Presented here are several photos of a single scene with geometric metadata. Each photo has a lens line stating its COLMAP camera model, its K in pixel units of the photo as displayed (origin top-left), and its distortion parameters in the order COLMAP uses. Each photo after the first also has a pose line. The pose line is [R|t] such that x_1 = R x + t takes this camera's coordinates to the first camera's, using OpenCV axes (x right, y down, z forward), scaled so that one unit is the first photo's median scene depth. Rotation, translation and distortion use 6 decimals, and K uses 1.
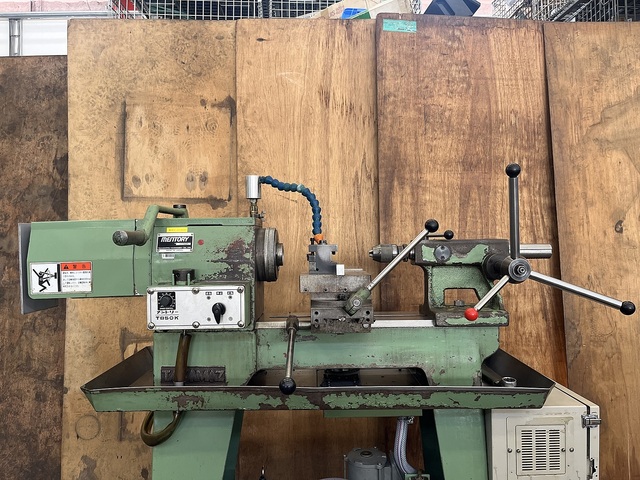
lens RADIAL K [[491.0, 0, 320.0], [0, 491.0, 240.0], [0, 0, 1]] dist [0.051205, -0.087274]
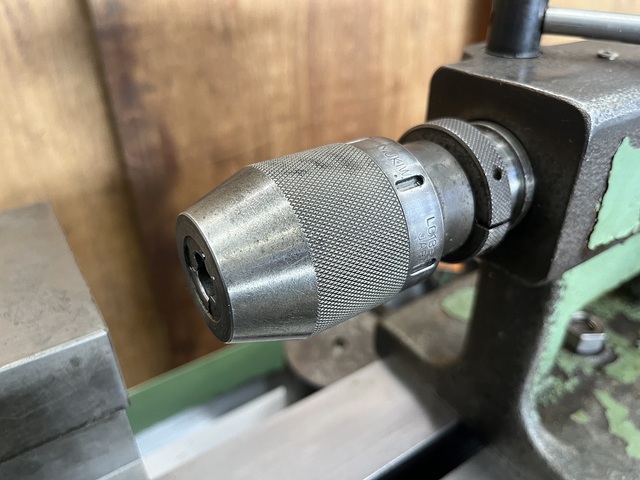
lens RADIAL K [[506.2, 0, 322.5], [0, 506.2, 241.3], [0, 0, 1]] dist [0.006721, -0.063934]
pose [[0.837460, -0.286162, 0.465588, 0.071476], [-0.009288, 0.844371, 0.535679, -0.025679], [-0.546420, -0.452934, 0.704468, 0.775662]]
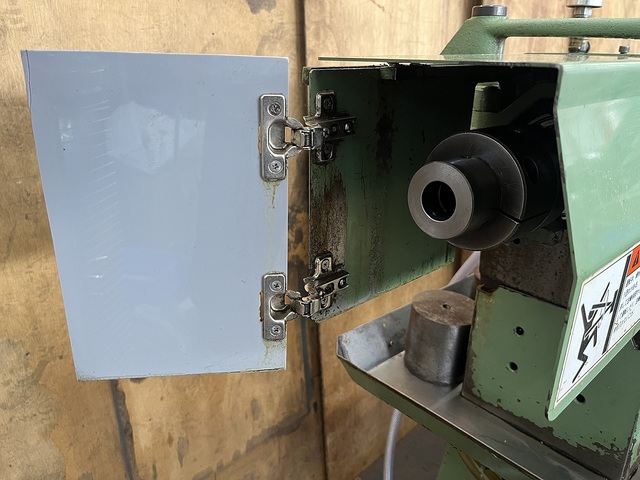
lens RADIAL K [[489.5, 0, 320.0], [0, 489.5, 240.0], [0, 0, 1]] dist [0.195073, -0.280382]
pose [[0.752893, -0.210003, 0.623739, -0.610201], [-0.020253, 0.939885, 0.340890, -0.030962], [-0.657831, -0.269287, 0.703380, 0.711589]]
